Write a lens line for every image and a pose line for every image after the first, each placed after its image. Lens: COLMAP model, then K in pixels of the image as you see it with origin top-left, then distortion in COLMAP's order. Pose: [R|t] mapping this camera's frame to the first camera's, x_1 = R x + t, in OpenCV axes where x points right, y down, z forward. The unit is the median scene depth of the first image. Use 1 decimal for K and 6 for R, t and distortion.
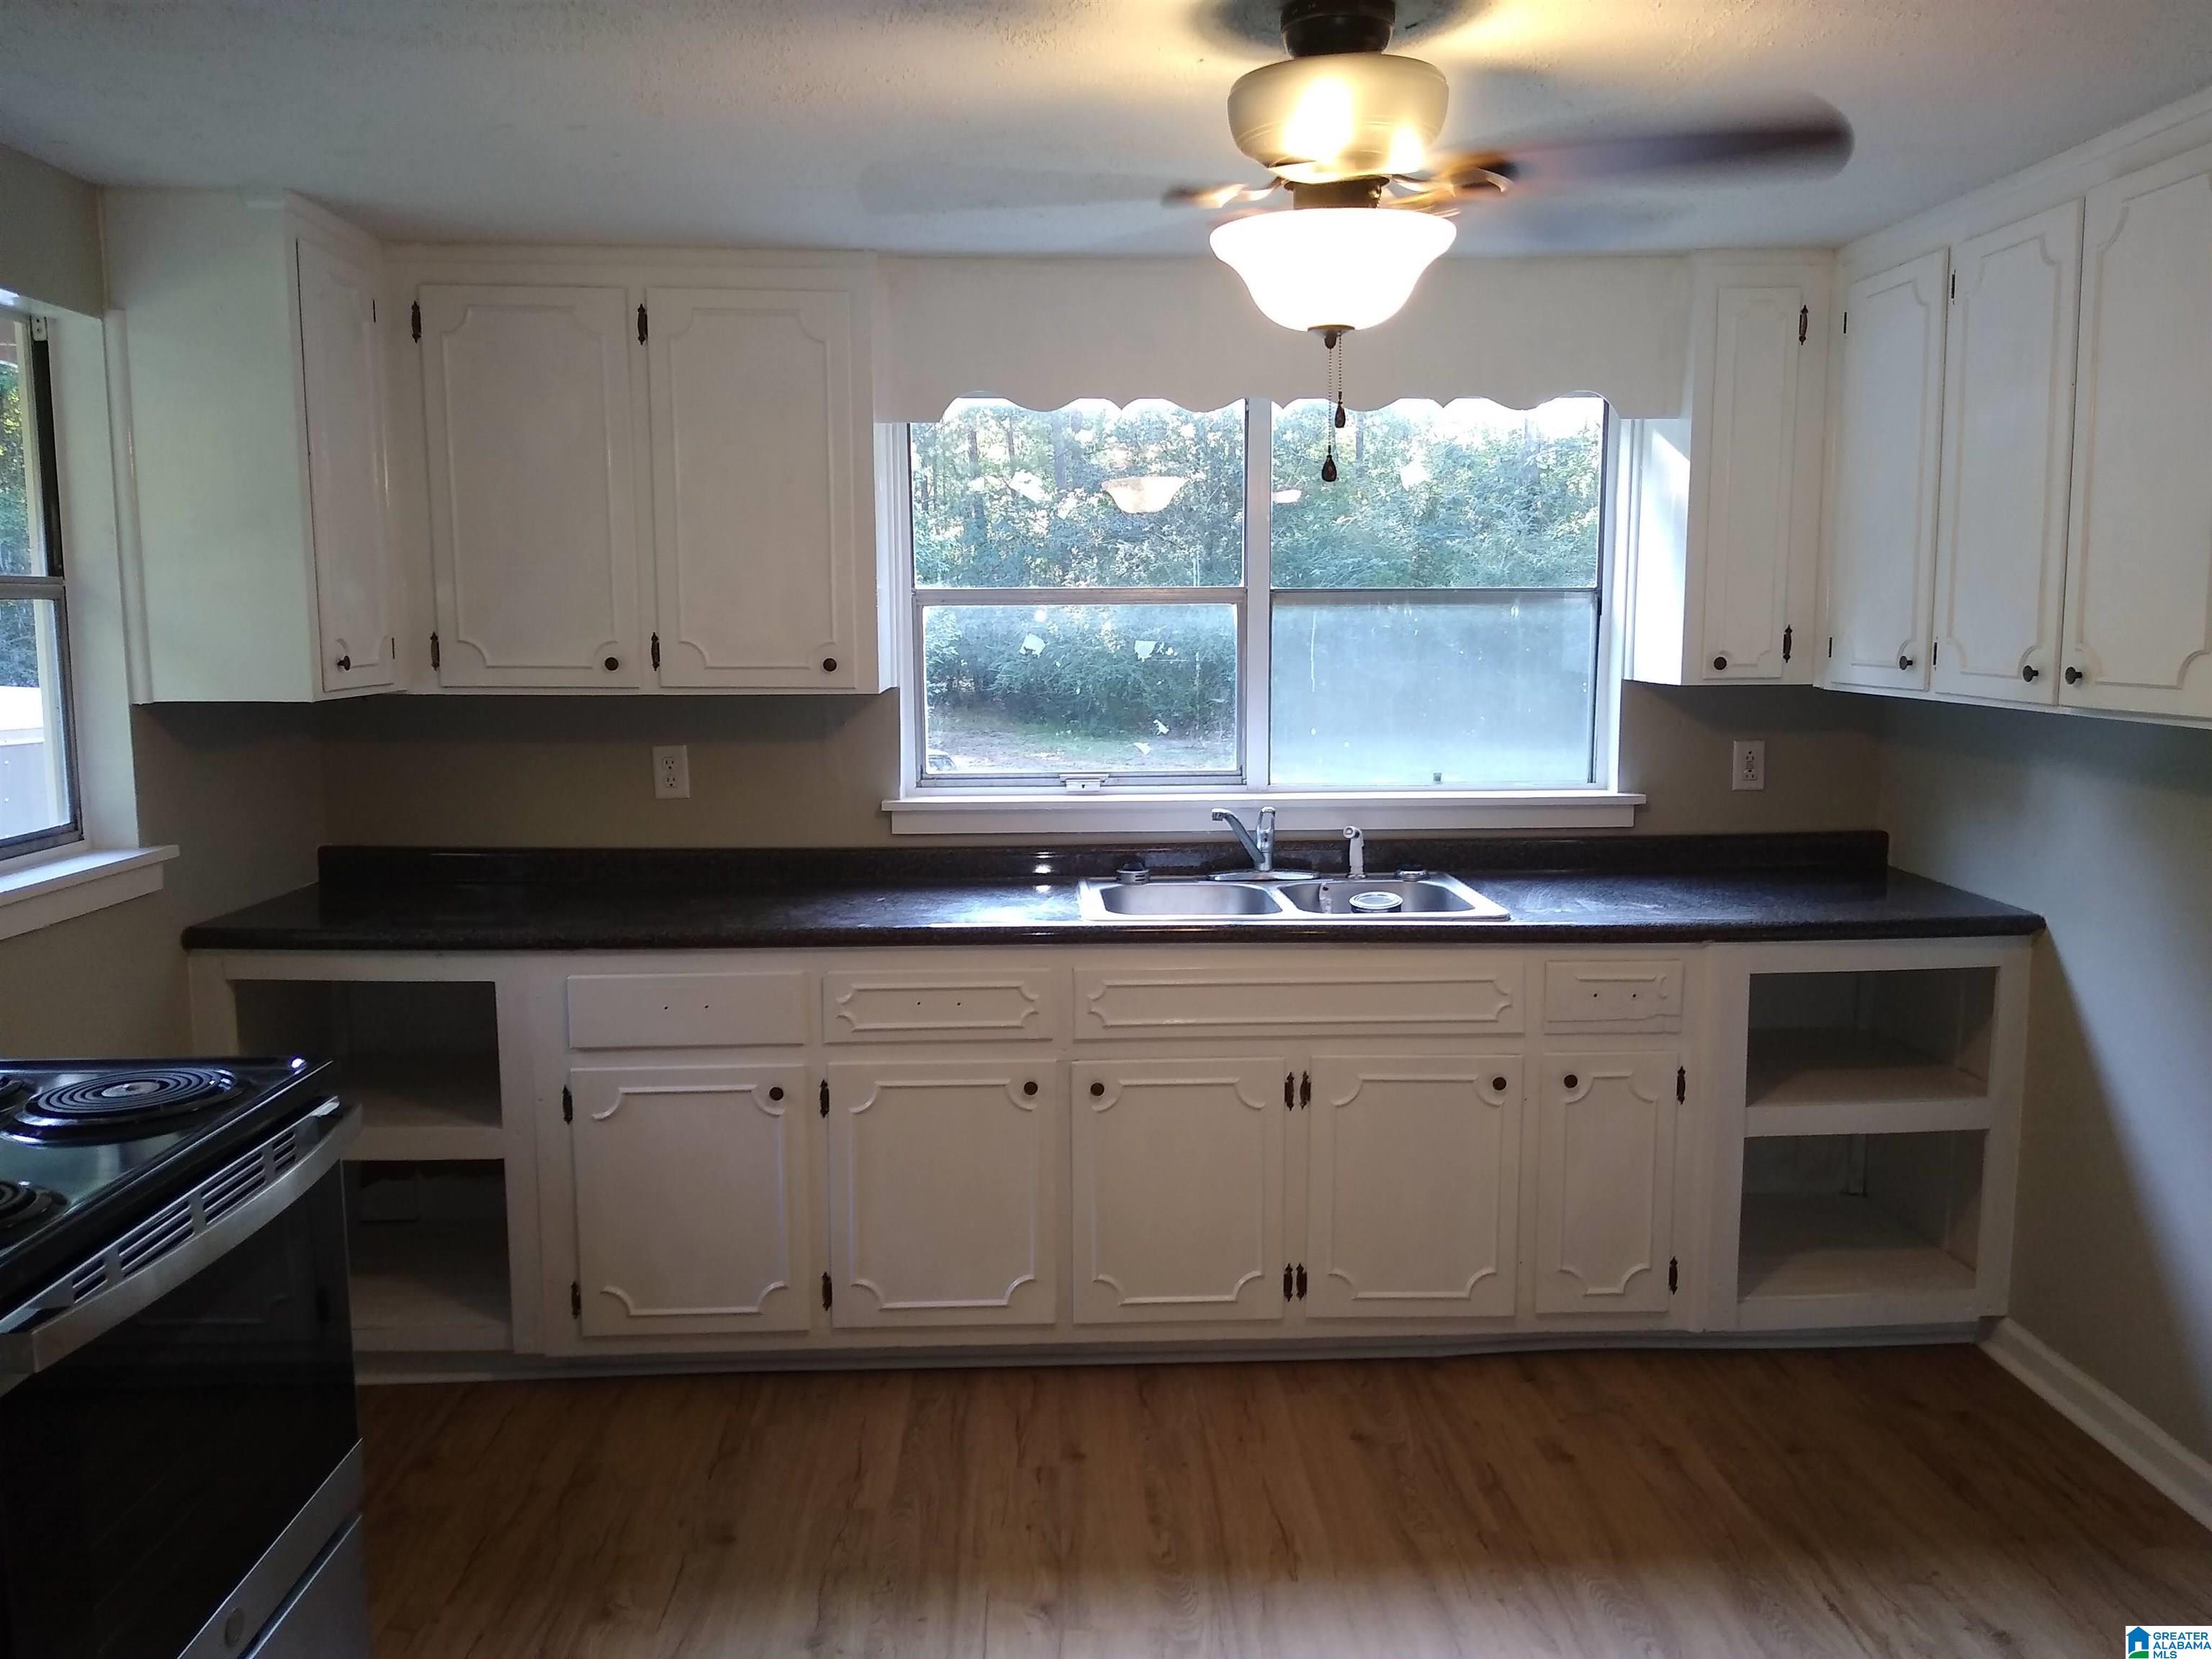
lens RADIAL K [[1716.0, 0, 1098.8], [0, 1716.0, 833.4], [0, 0, 1]] dist [0.070878, -0.098835]
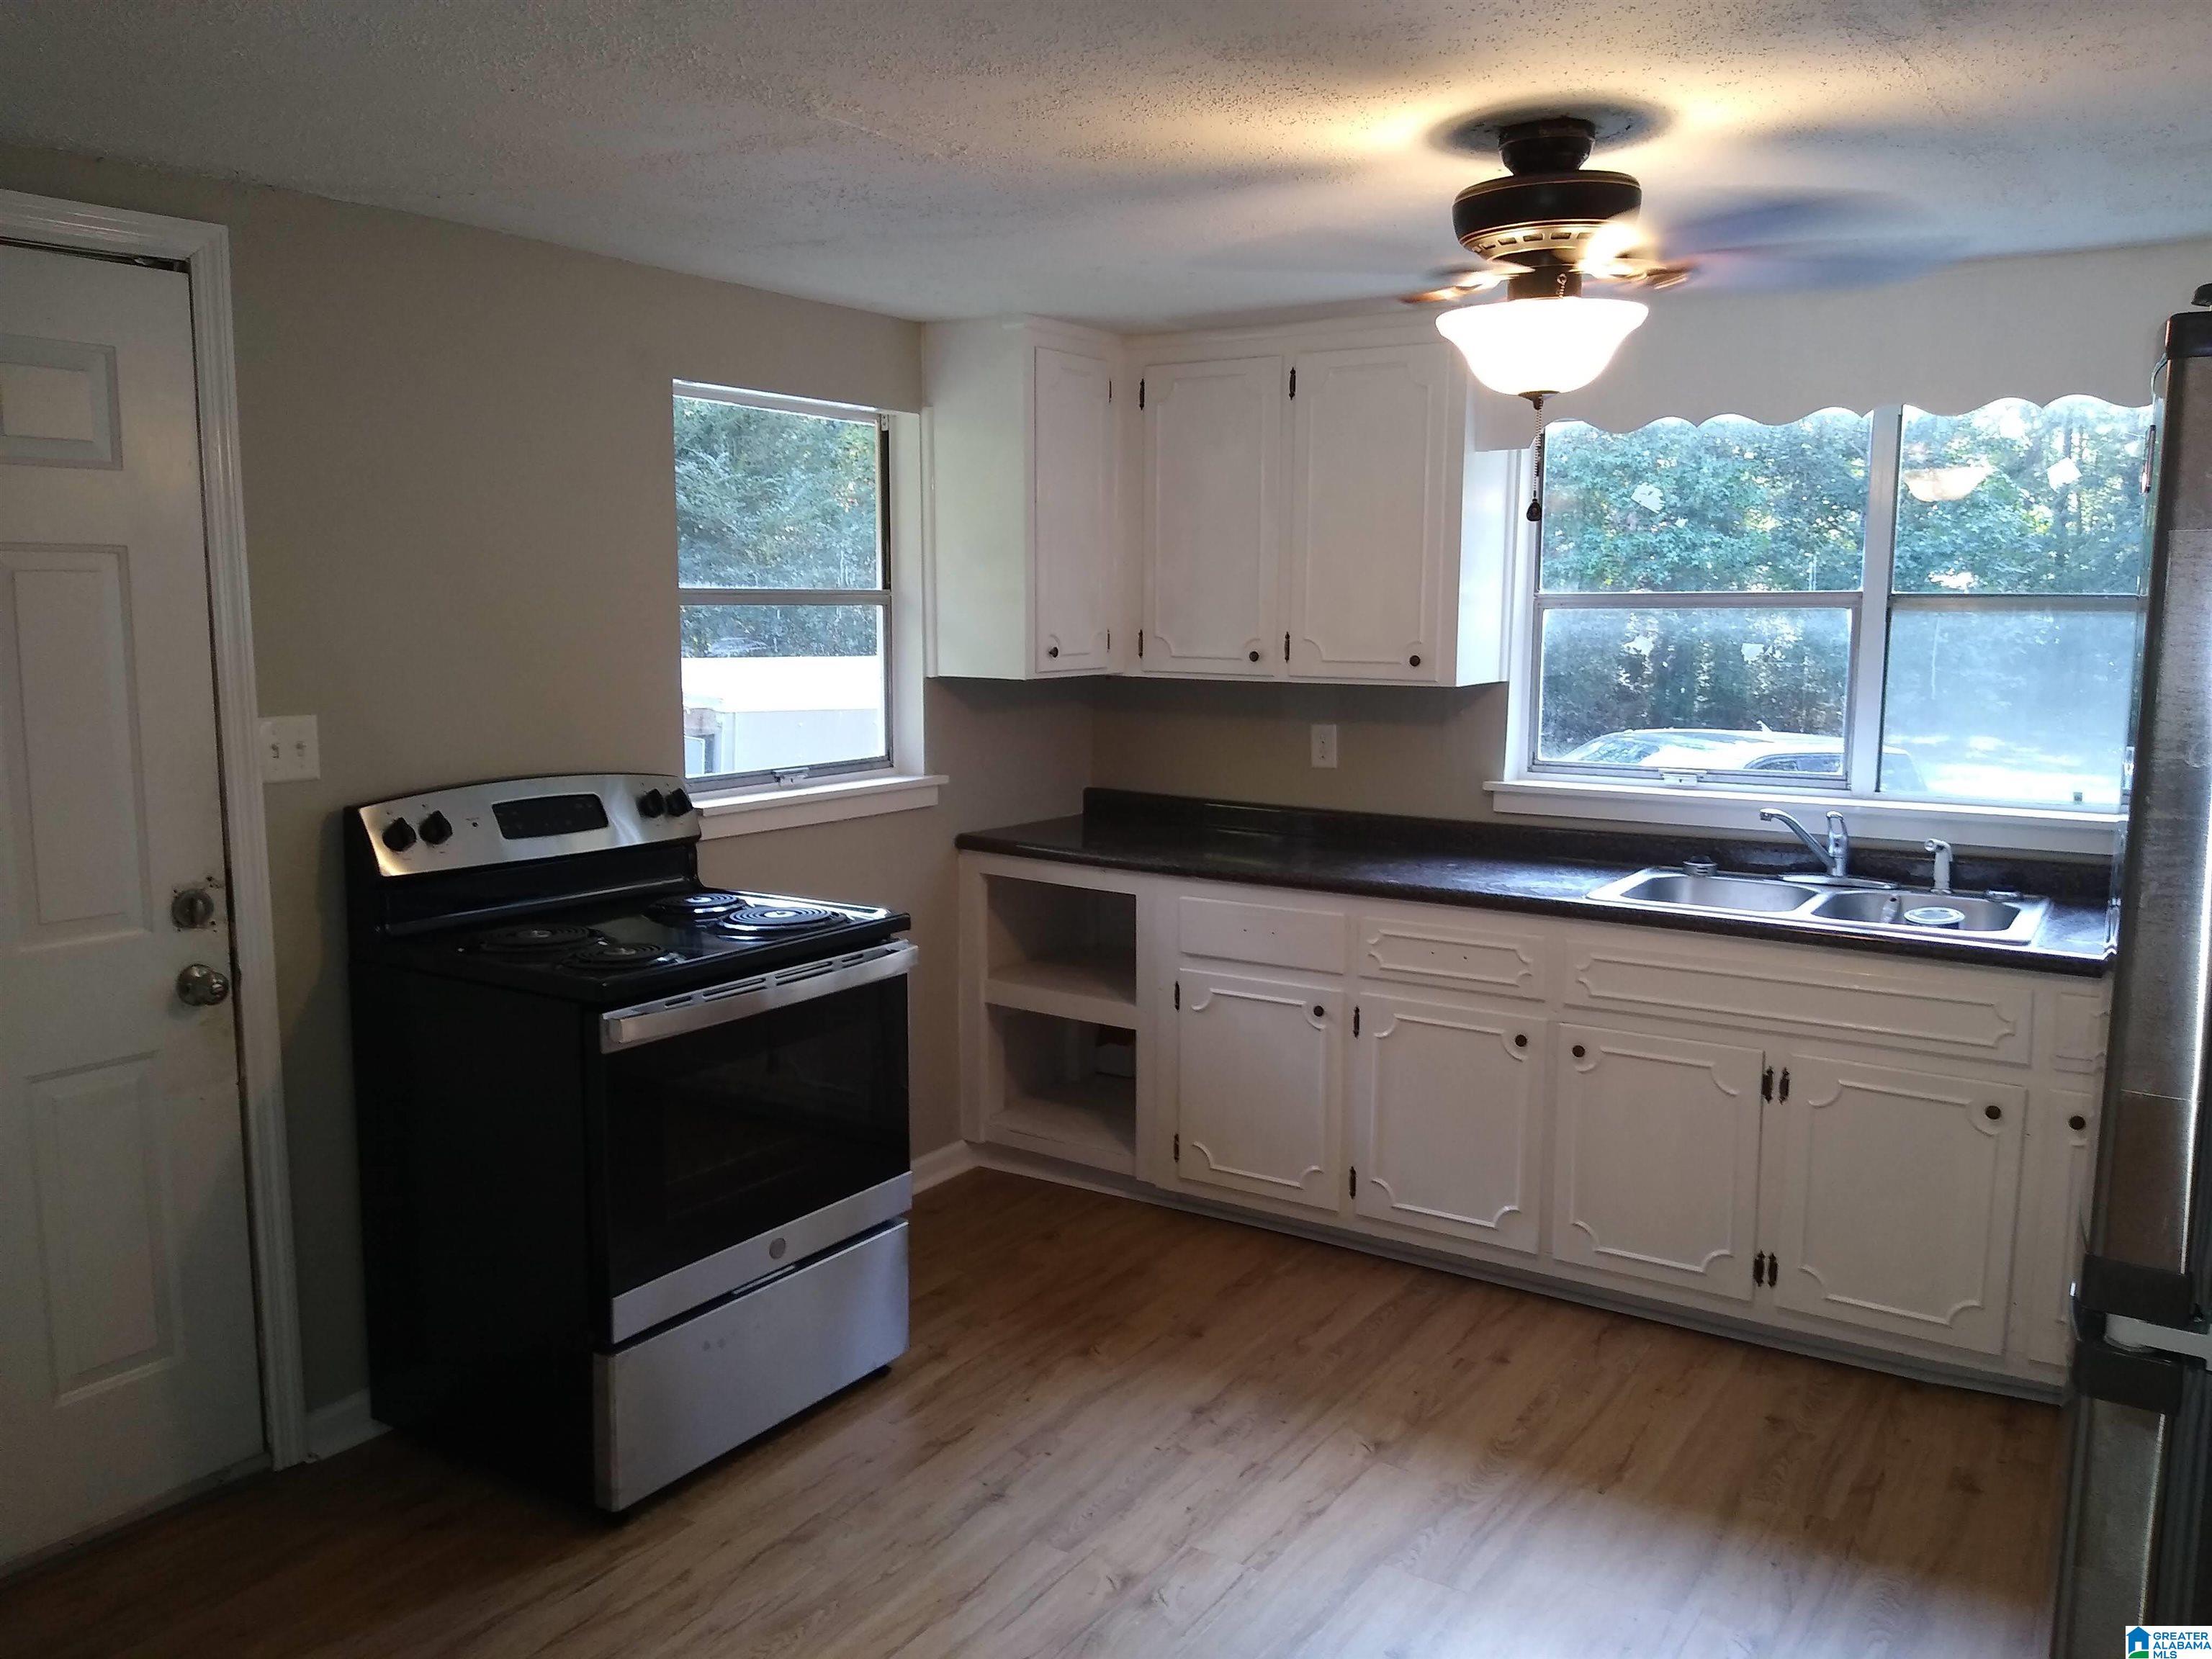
lens RADIAL K [[1716.0, 0, 1091.1], [0, 1716.0, 833.3], [0, 0, 1]] dist [0.070878, -0.098835]
pose [[0.809985, 0.085224, -0.580225, 0.370291], [-0.079364, 0.996212, 0.035534, -0.005162], [0.581055, 0.017267, 0.813681, -0.086535]]
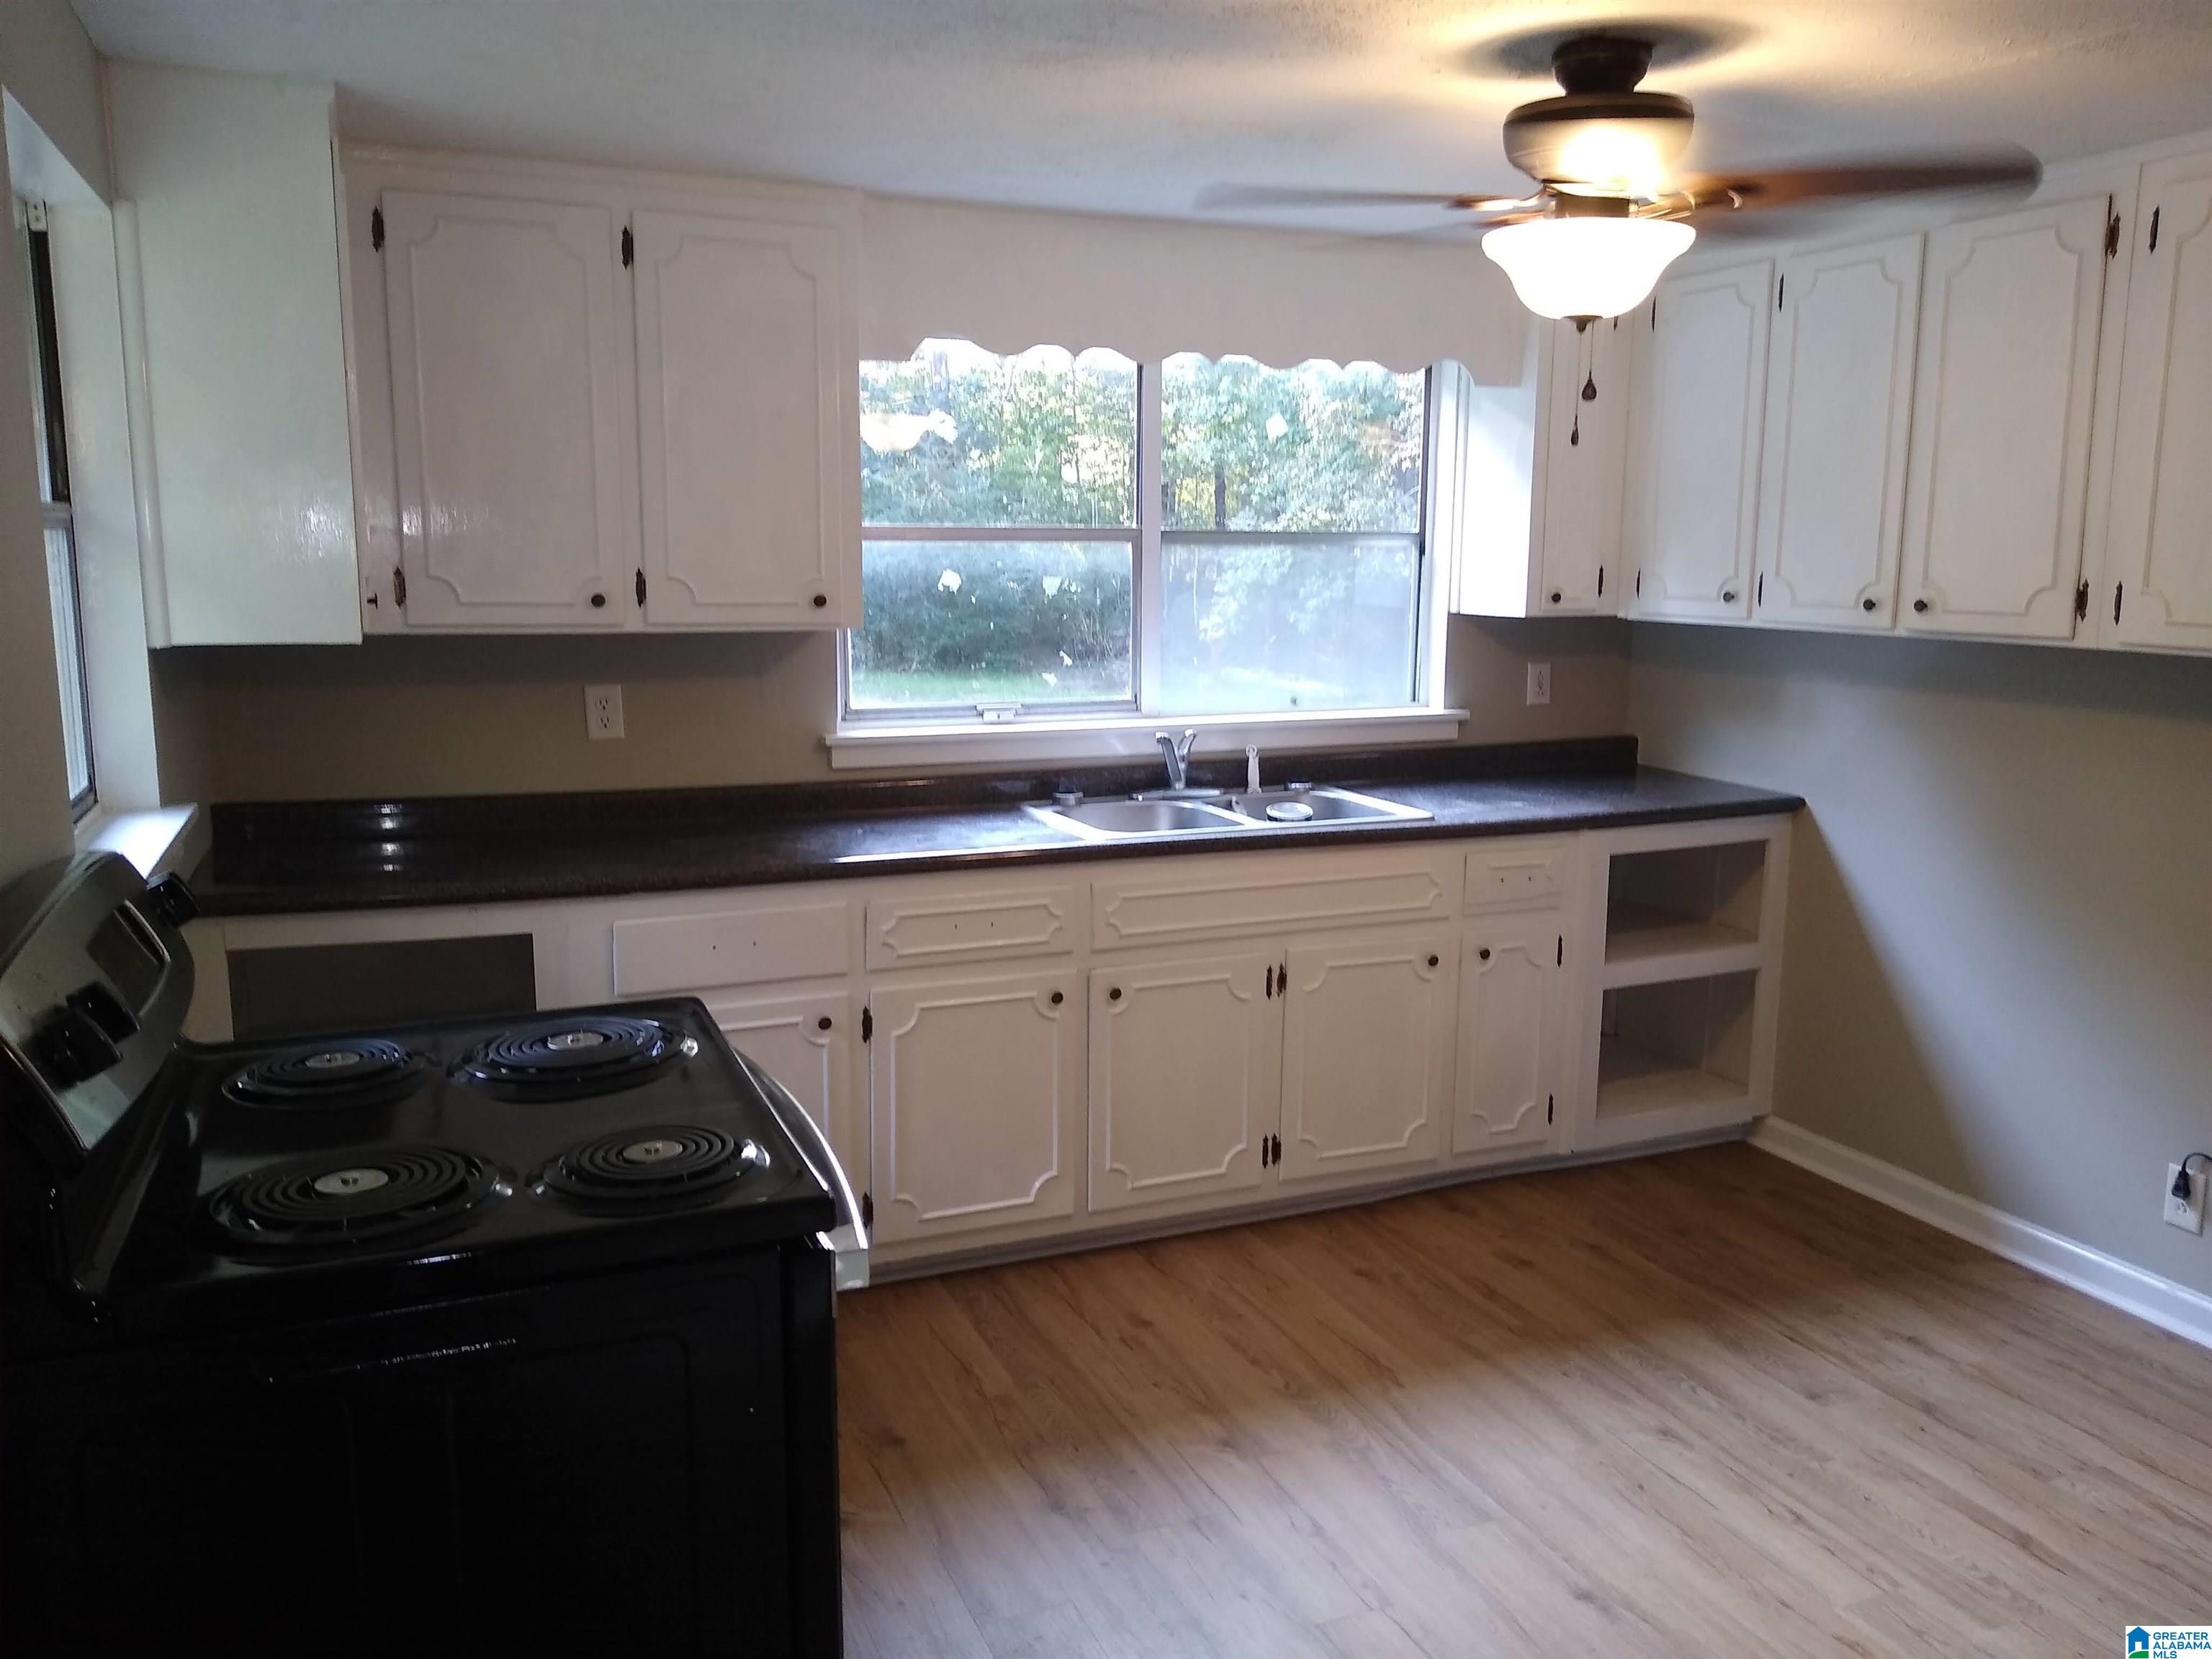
lens RADIAL K [[1716.0, 0, 1090.6], [0, 1716.0, 833.1], [0, 0, 1]] dist [0.070878, -0.098835]
pose [[0.937729, -0.049680, 0.343797, -0.375686], [0.036368, 0.998322, 0.045064, -0.001825], [-0.345459, -0.029755, 0.937962, -0.007058]]
